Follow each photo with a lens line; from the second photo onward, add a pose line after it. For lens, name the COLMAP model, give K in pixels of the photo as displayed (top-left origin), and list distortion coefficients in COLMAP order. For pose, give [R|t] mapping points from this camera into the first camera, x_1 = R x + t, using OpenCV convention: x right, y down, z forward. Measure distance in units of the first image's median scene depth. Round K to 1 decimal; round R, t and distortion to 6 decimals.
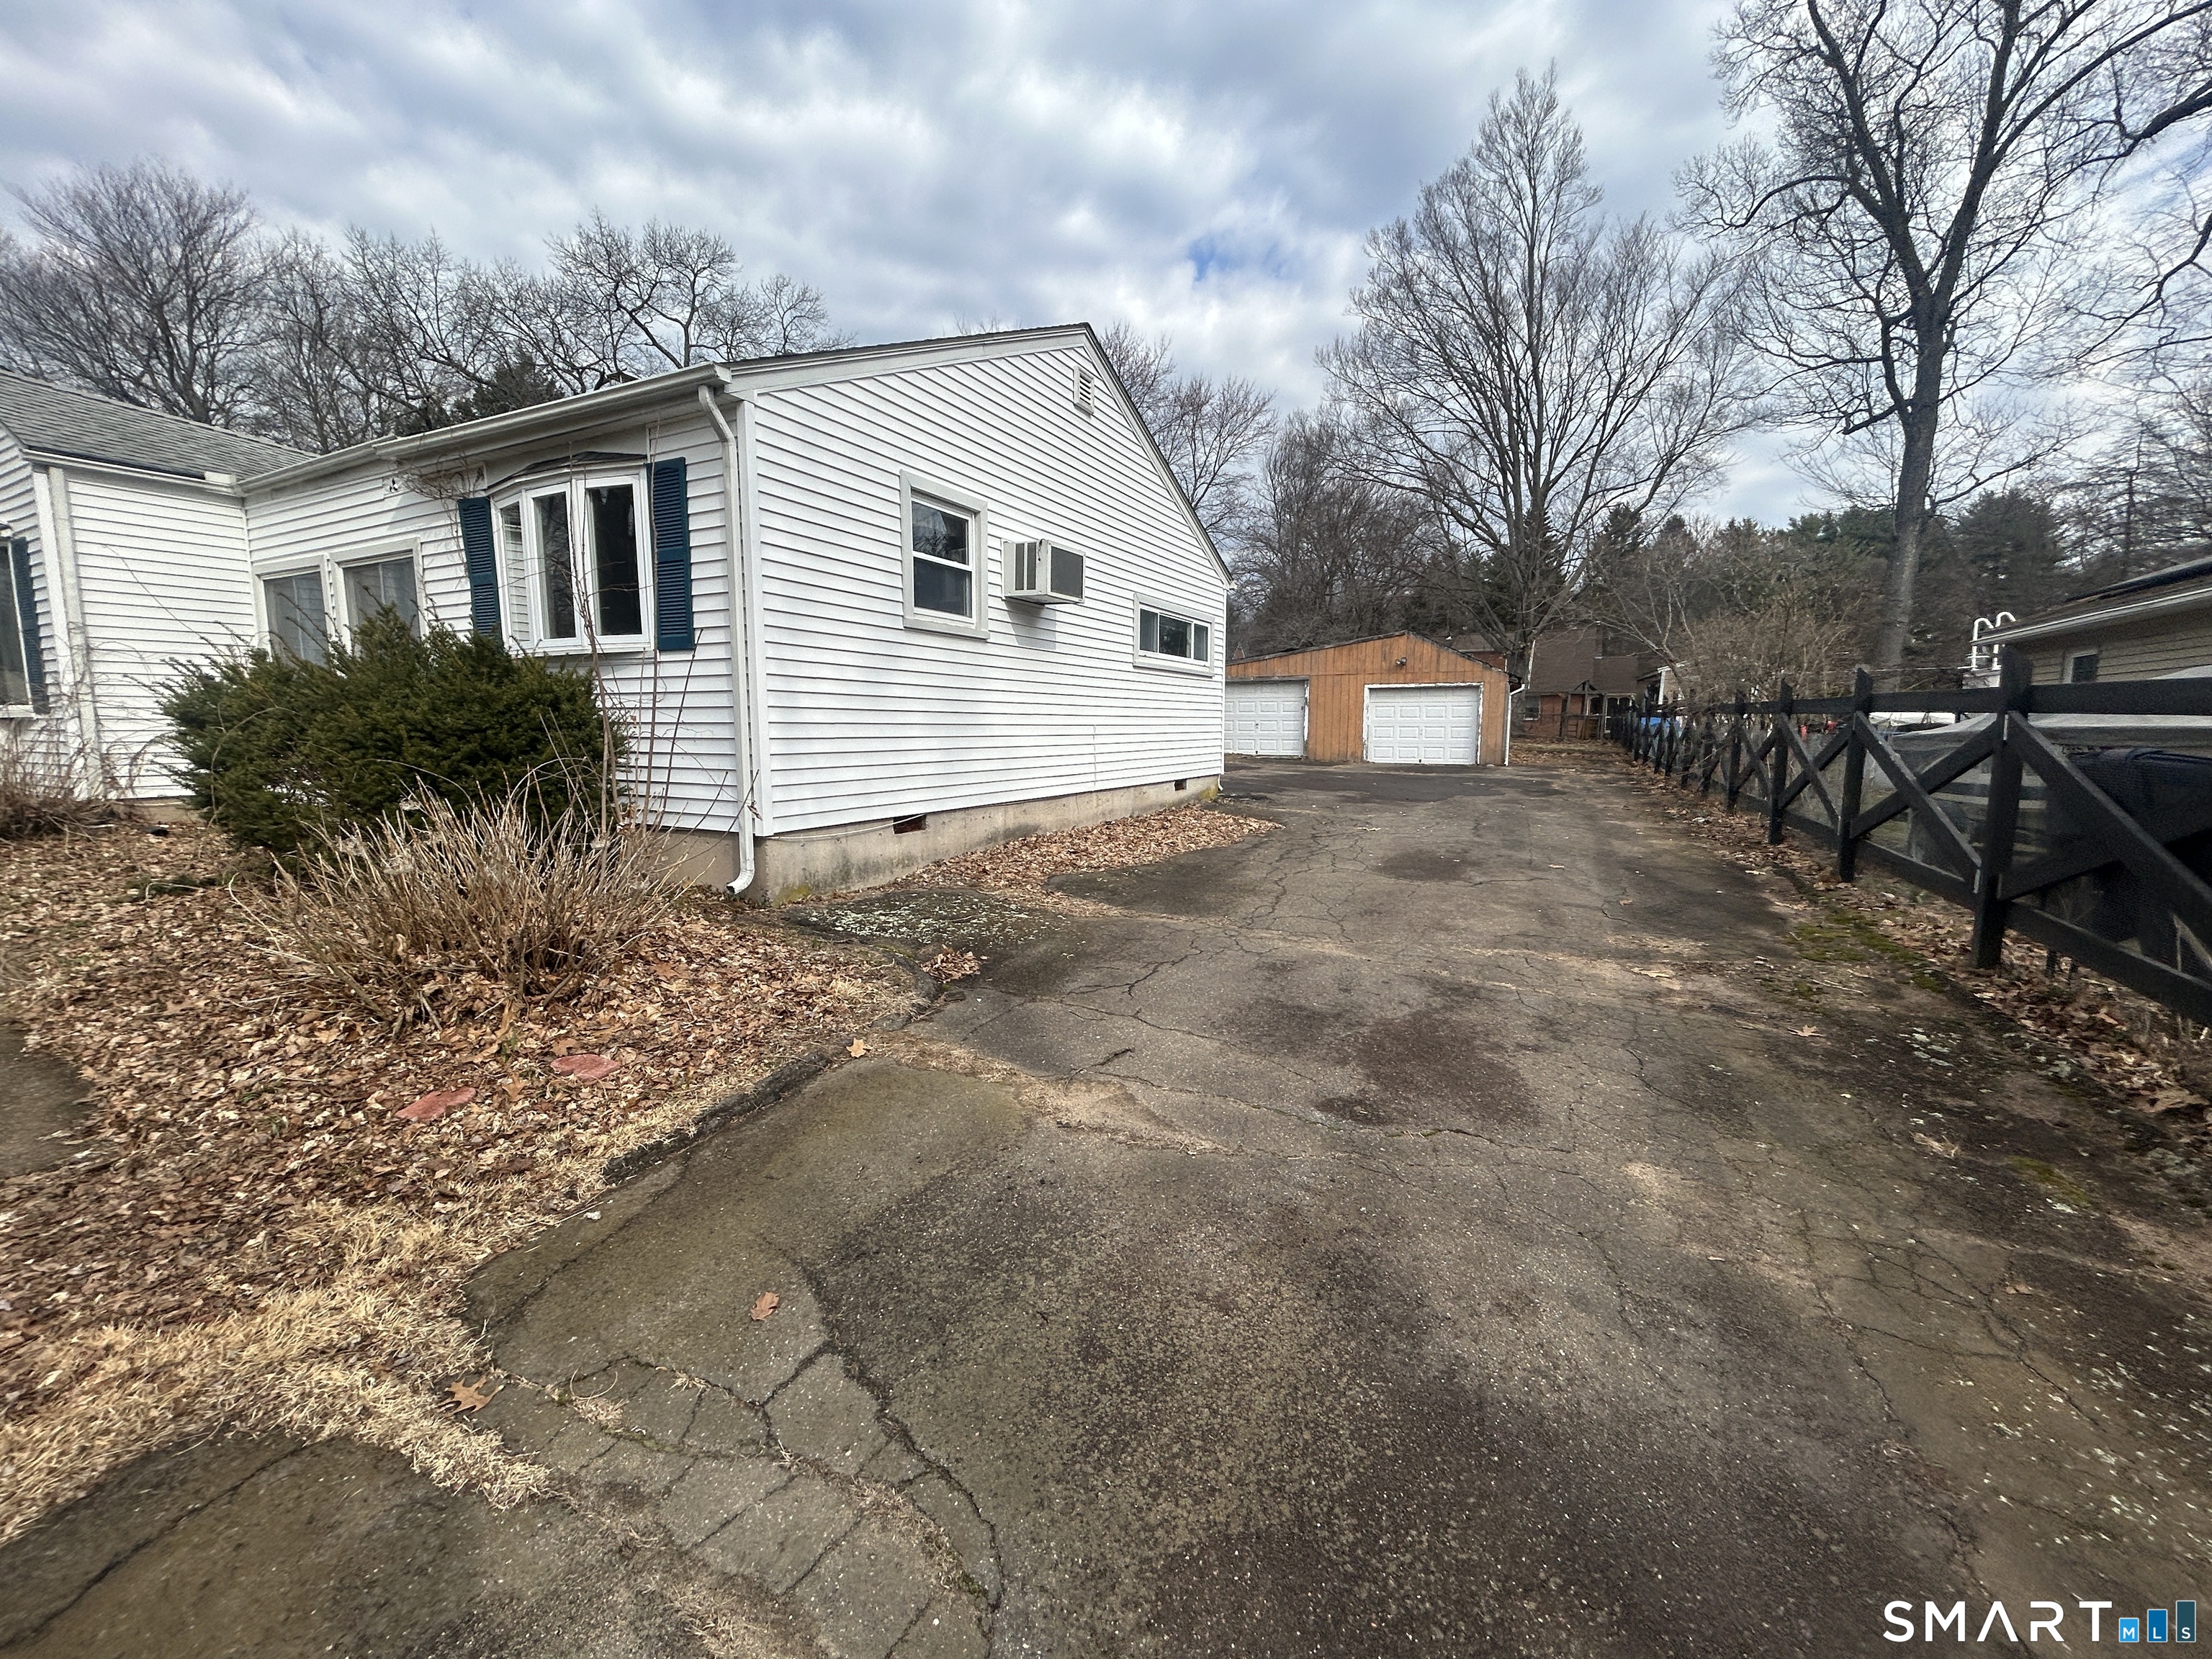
lens RADIAL K [[886.0, 0, 1096.3], [0, 886.0, 832.3], [0, 0, 1]] dist [-0.000757, 0.000385]
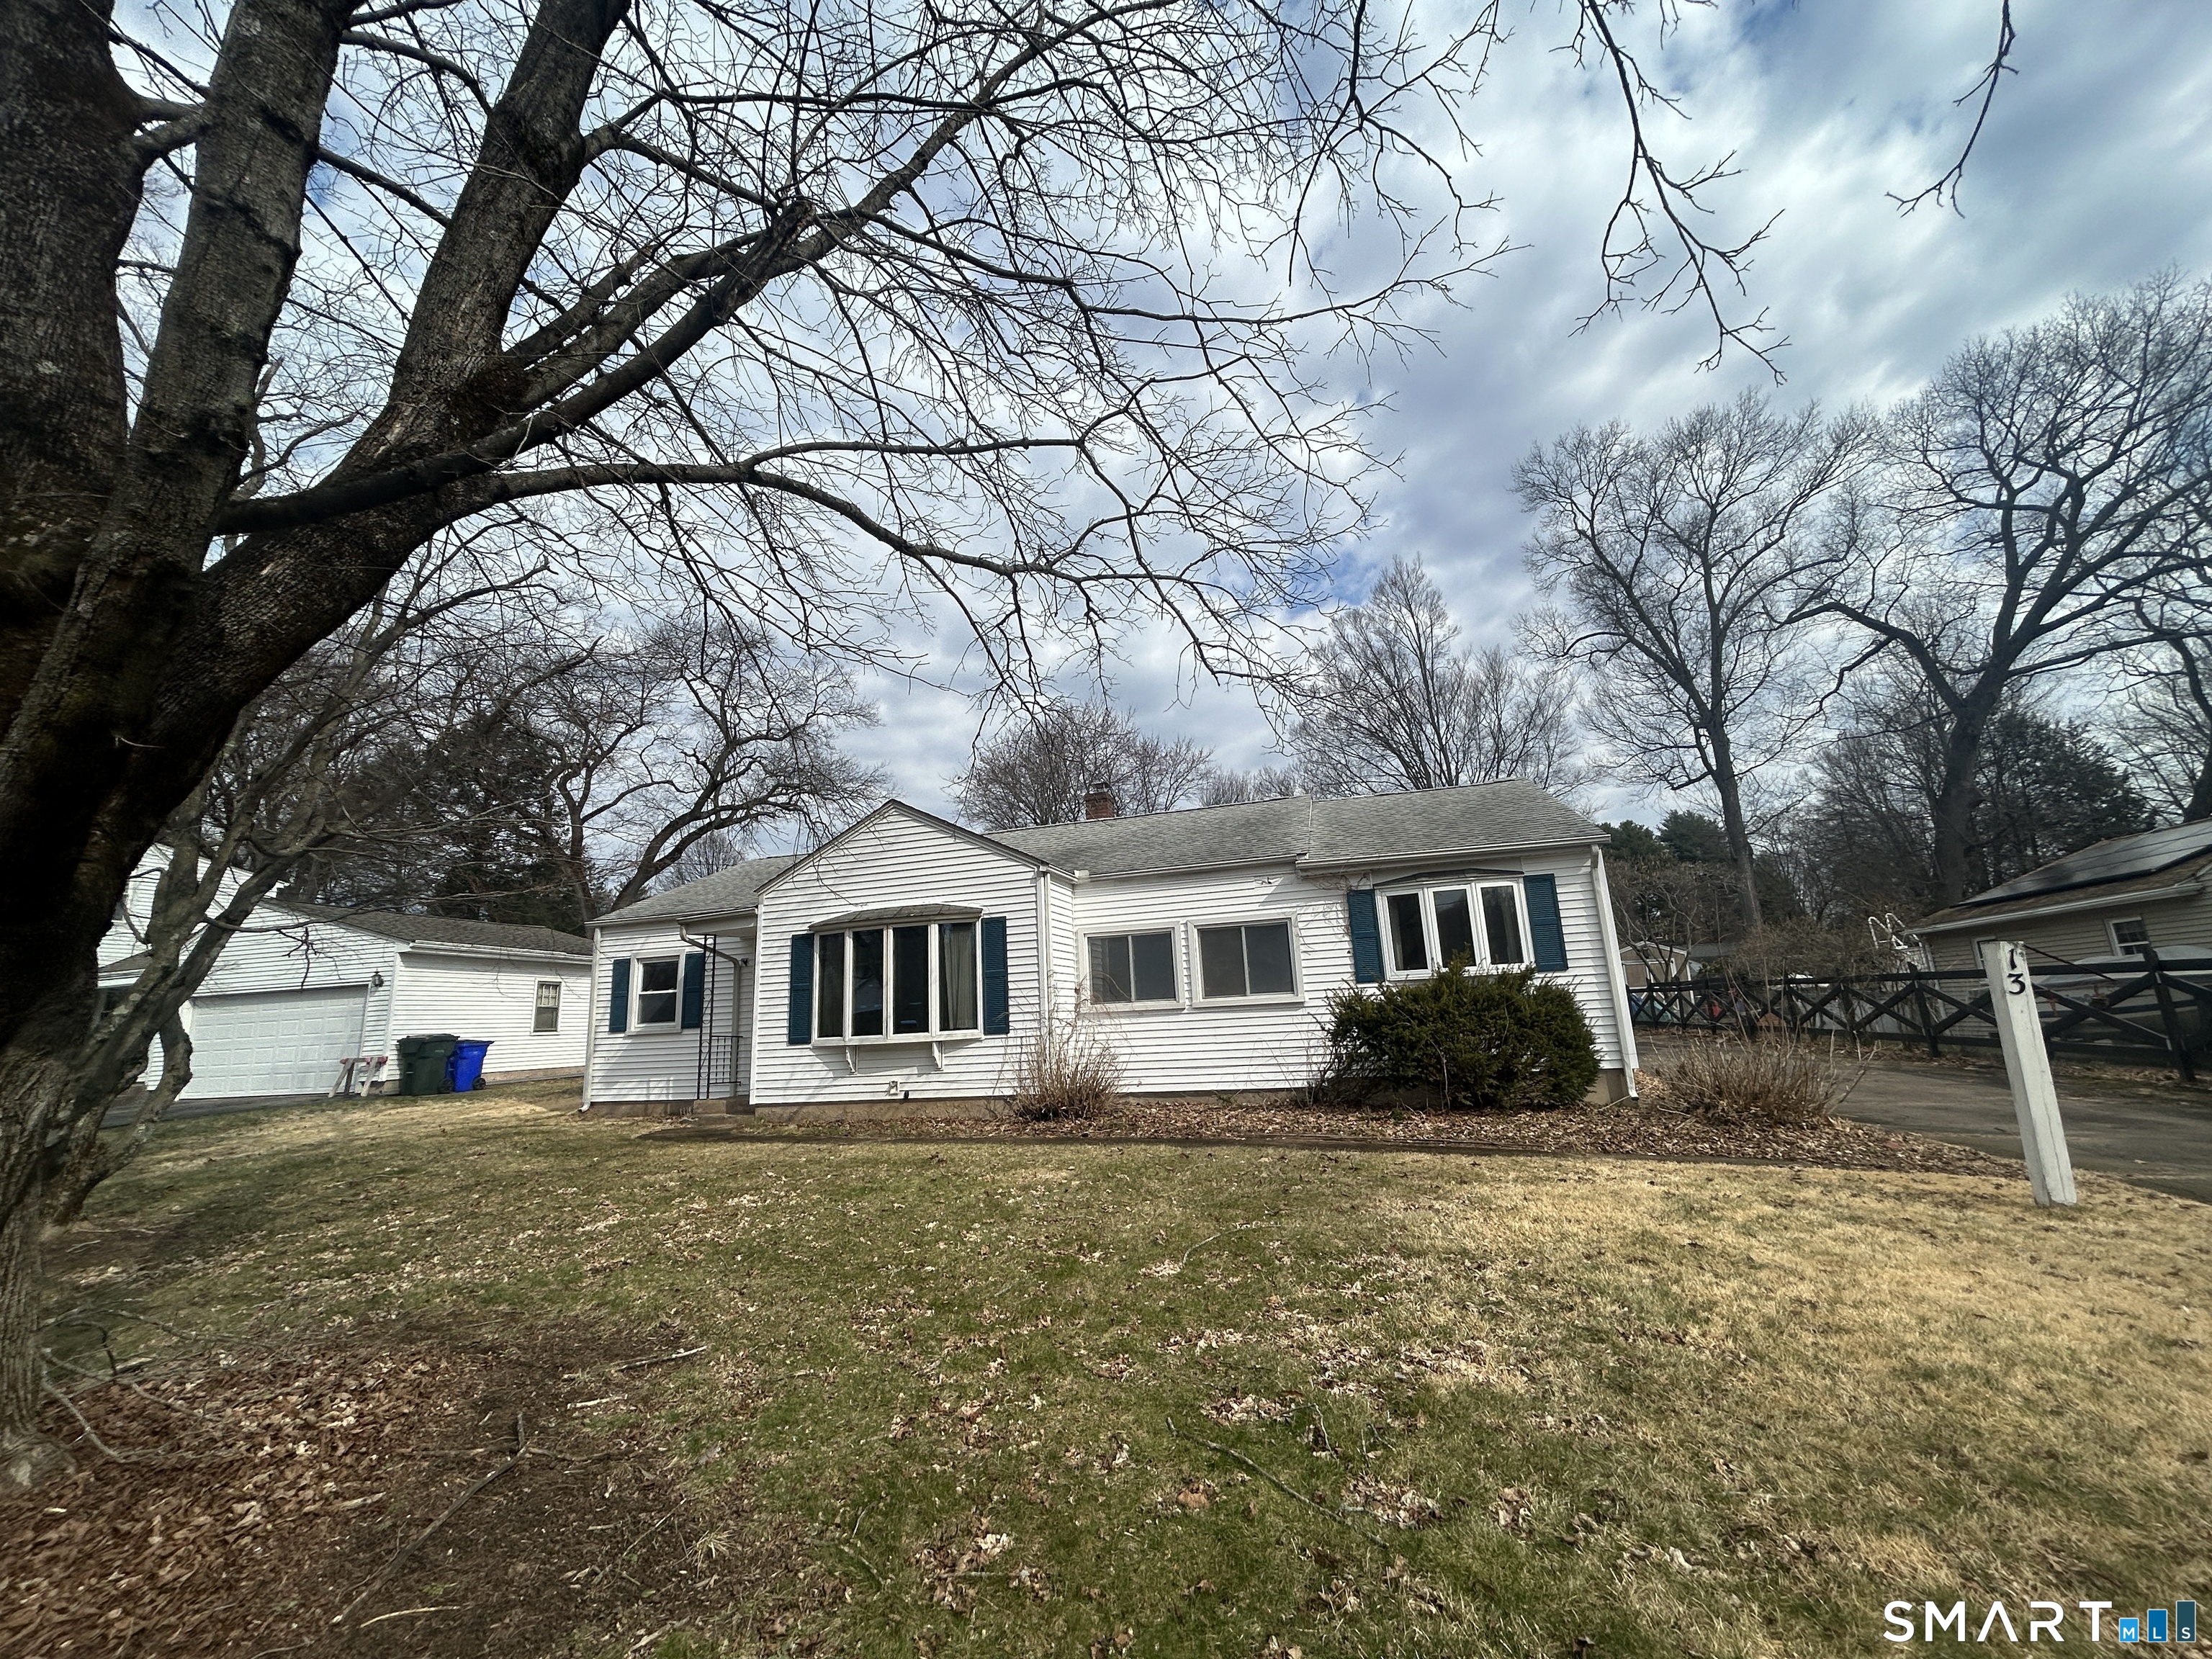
lens RADIAL K [[890.0, 0, 1102.2], [0, 890.0, 828.9], [0, 0, 1]] dist [-0.000154, 0.001153]
pose [[0.977462, -0.011023, 0.210824, -1.138066], [0.081283, 0.941298, -0.327644, 0.034713], [-0.194836, 0.337396, 0.920979, -0.415889]]
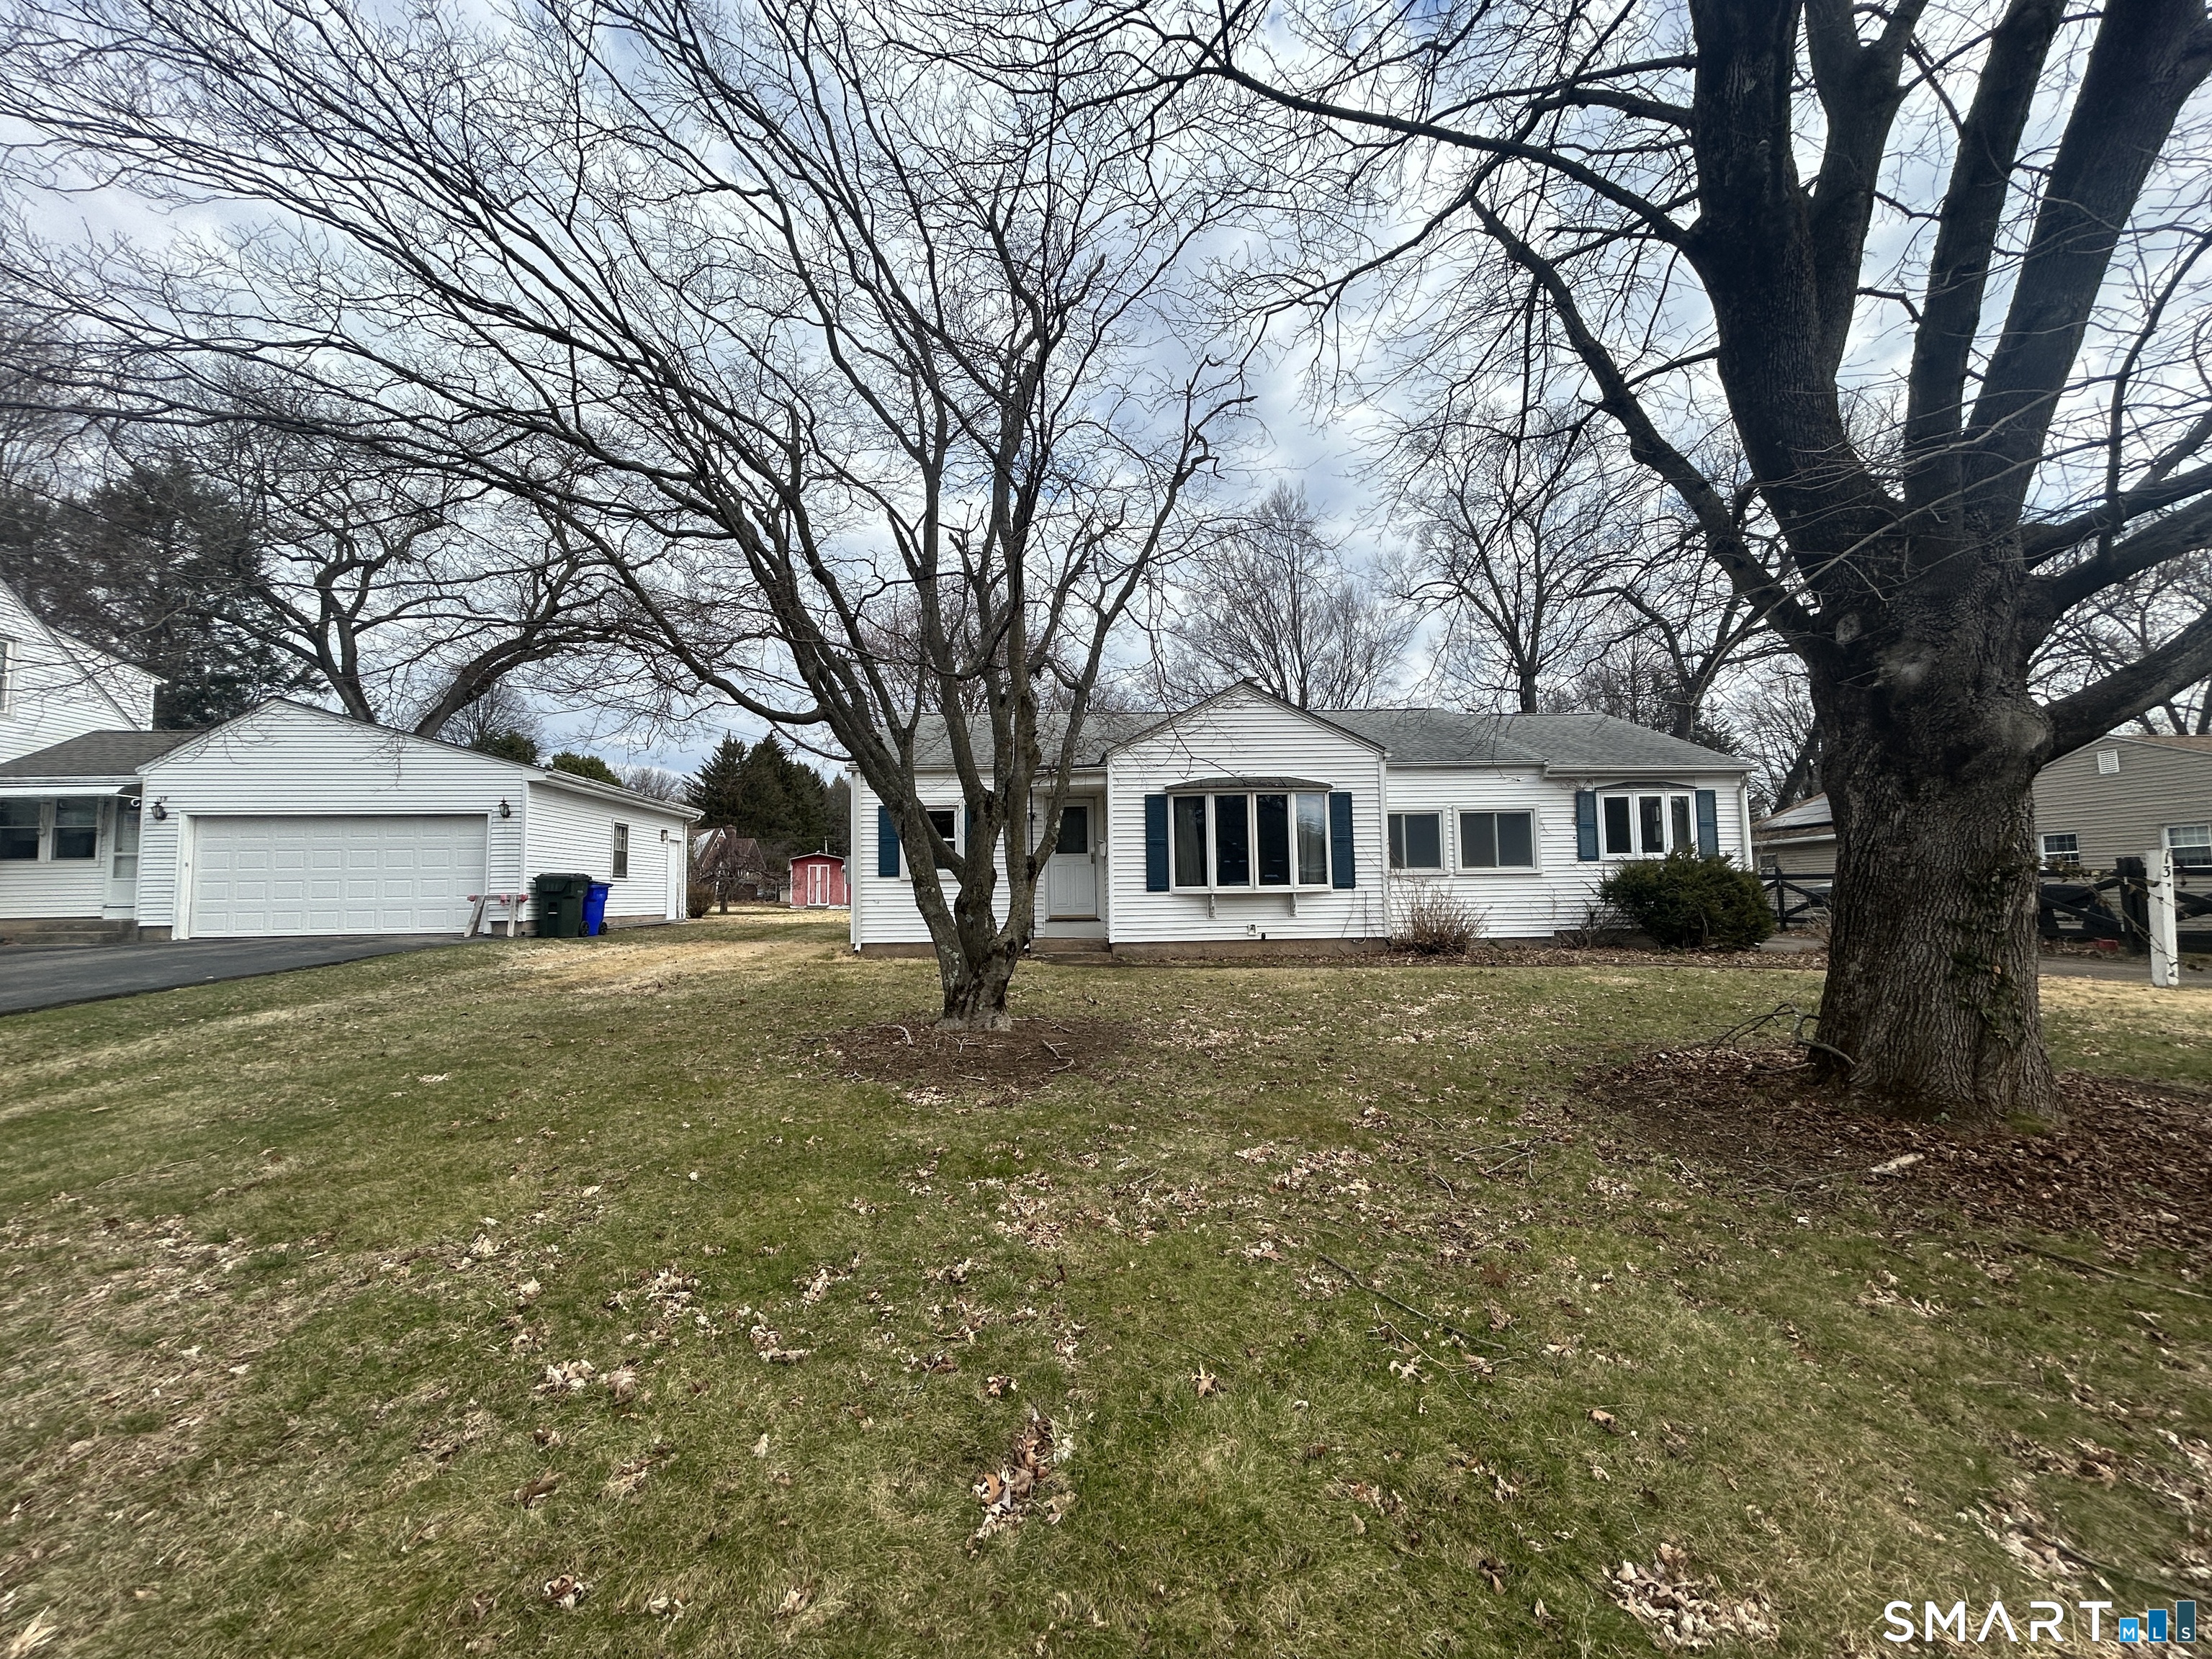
lens RADIAL K [[890.0, 0, 1102.2], [0, 890.0, 828.9], [0, 0, 1]] dist [-0.000154, 0.001153]
pose [[0.863409, 0.017771, 0.504192, -2.140548], [0.084014, 0.980360, -0.178425, 0.020491], [-0.497460, 0.196412, 0.844959, -0.231092]]
